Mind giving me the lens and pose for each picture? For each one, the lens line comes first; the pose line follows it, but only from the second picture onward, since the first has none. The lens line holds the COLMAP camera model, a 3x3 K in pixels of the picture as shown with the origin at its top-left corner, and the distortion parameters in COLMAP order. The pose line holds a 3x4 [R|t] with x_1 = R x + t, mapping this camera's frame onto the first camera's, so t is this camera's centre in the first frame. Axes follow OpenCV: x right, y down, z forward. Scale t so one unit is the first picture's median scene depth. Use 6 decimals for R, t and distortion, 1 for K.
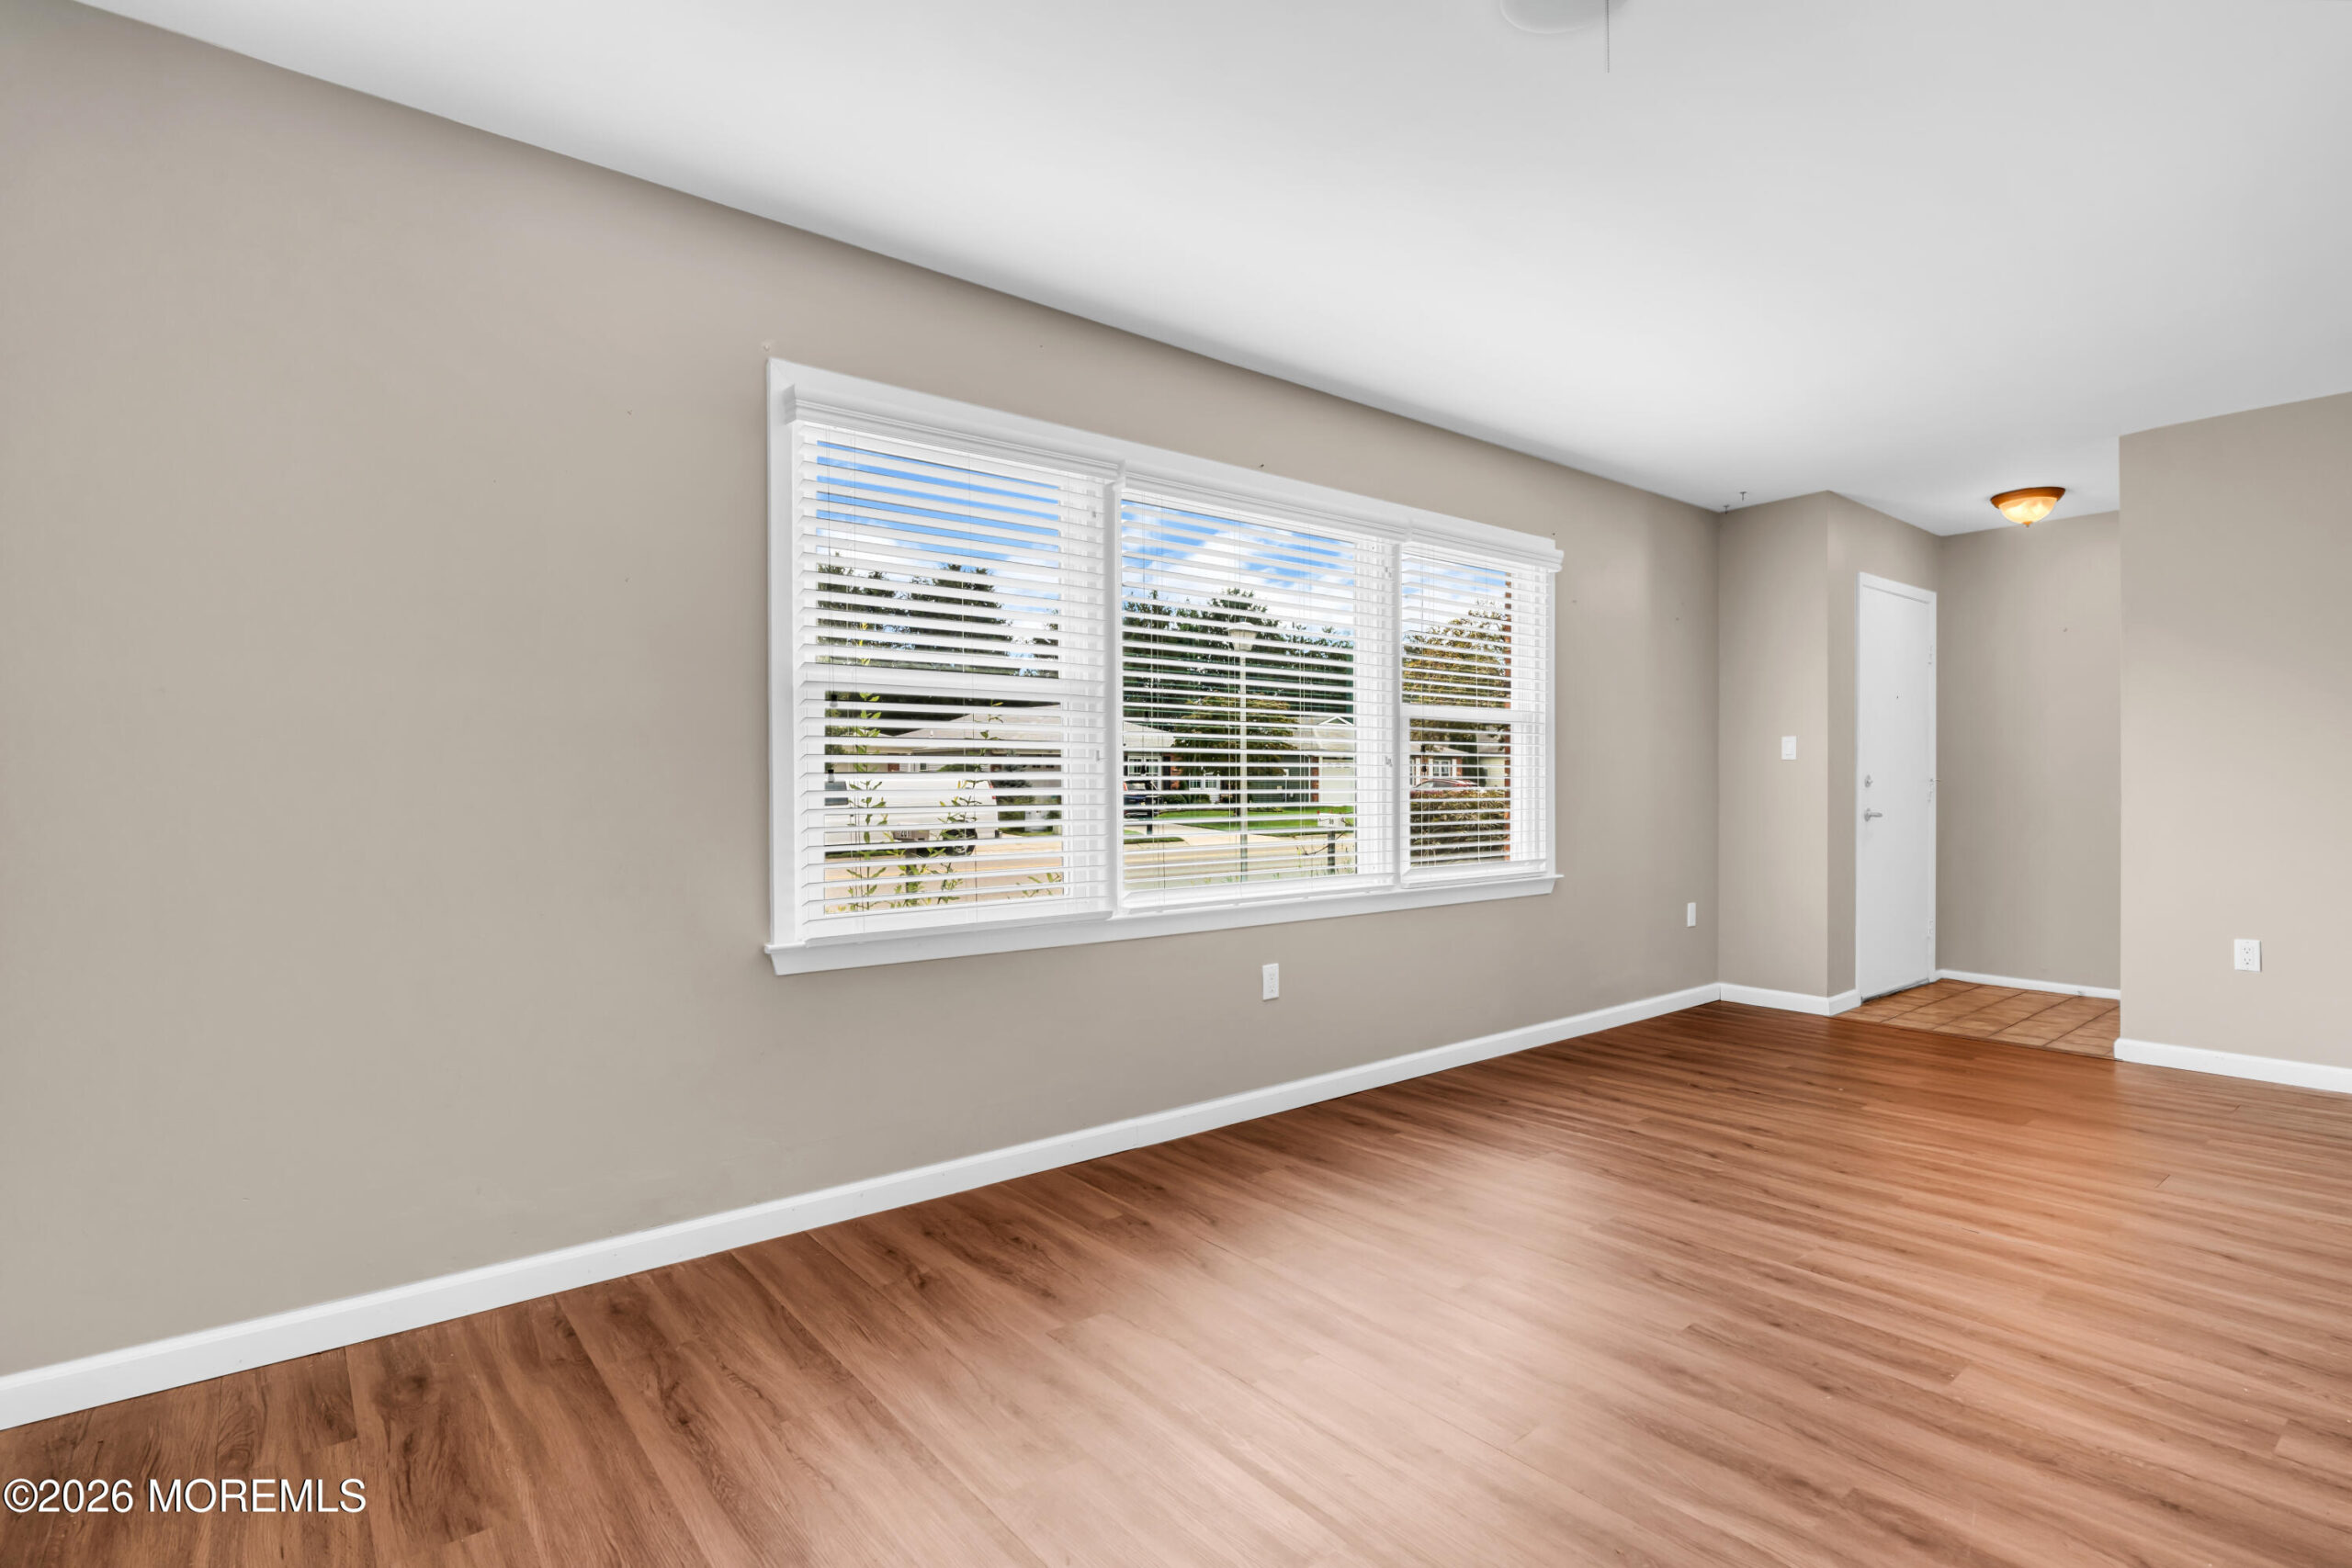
lens RADIAL K [[1168.8, 0, 1176.0], [0, 1168.8, 784.0], [0, 0, 1]] dist [0.000571, 0.000872]
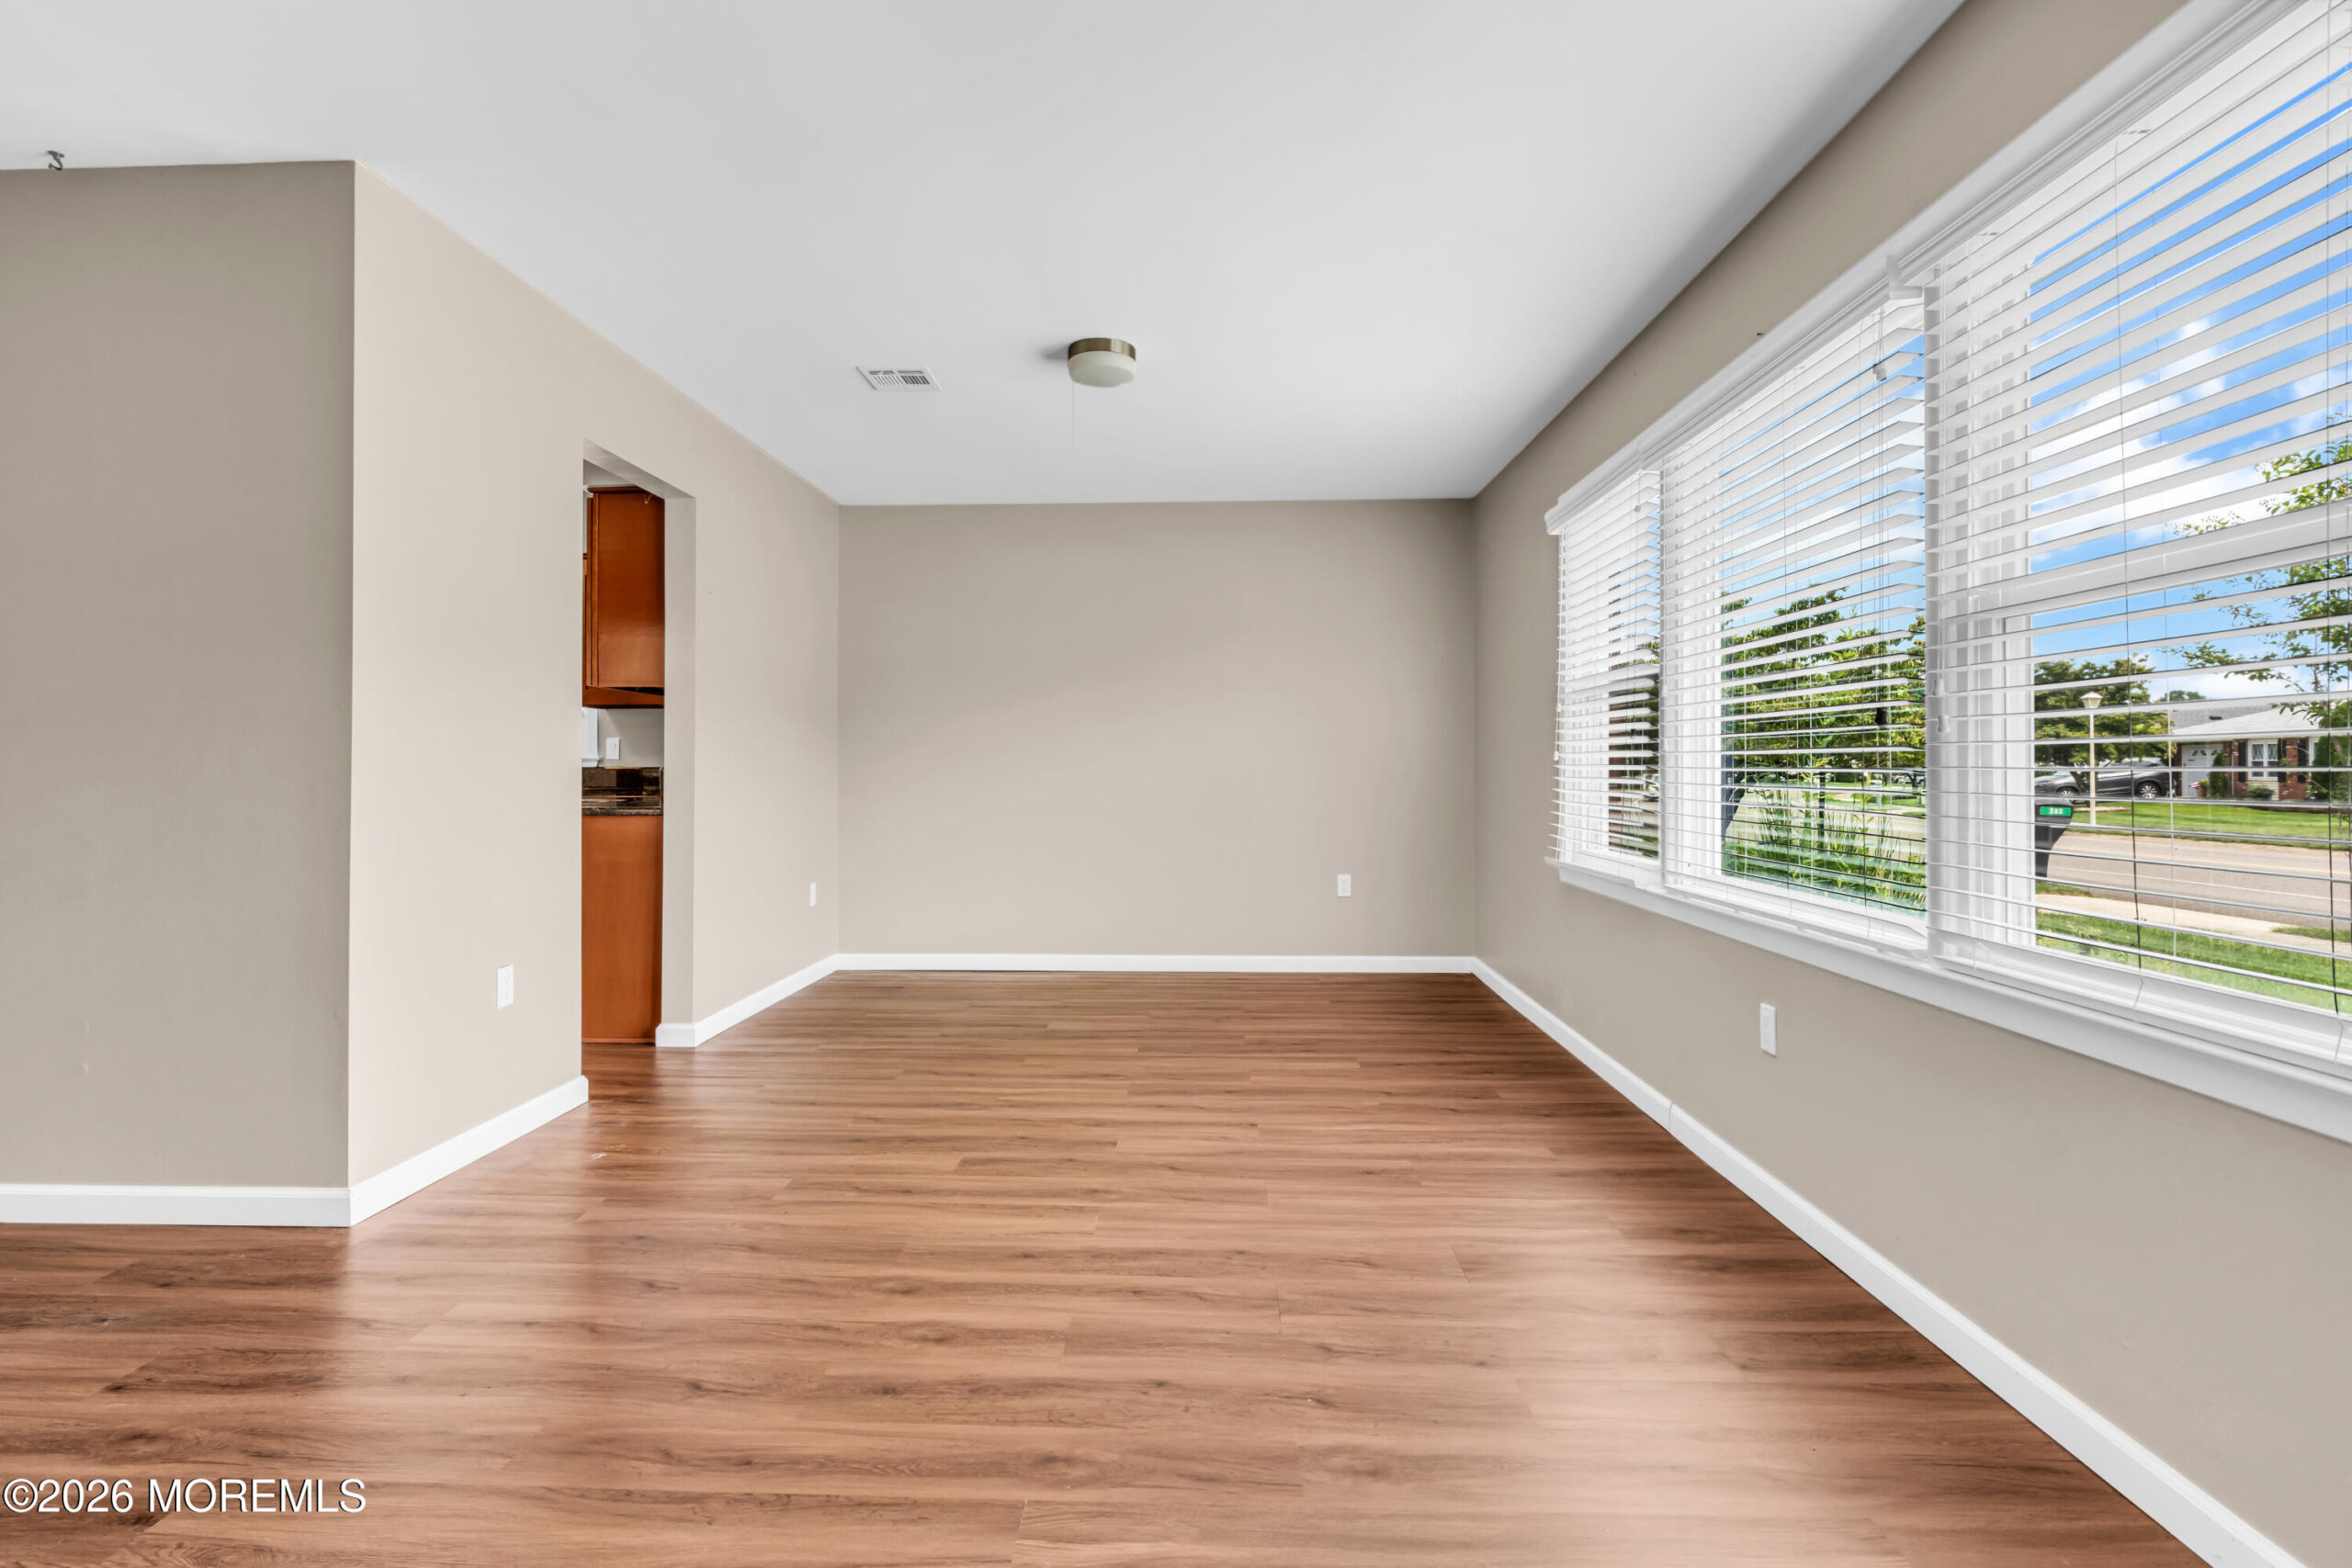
lens RADIAL K [[1127.8, 0, 1177.7], [0, 1127.8, 767.9], [0, 0, 1]] dist [0.000448, 0.000734]
pose [[-0.659714, 0.002368, -0.751513, 1.159466], [0.003448, 0.999994, 0.000124, 0.003370], [0.751509, -0.002509, -0.659718, 1.603105]]
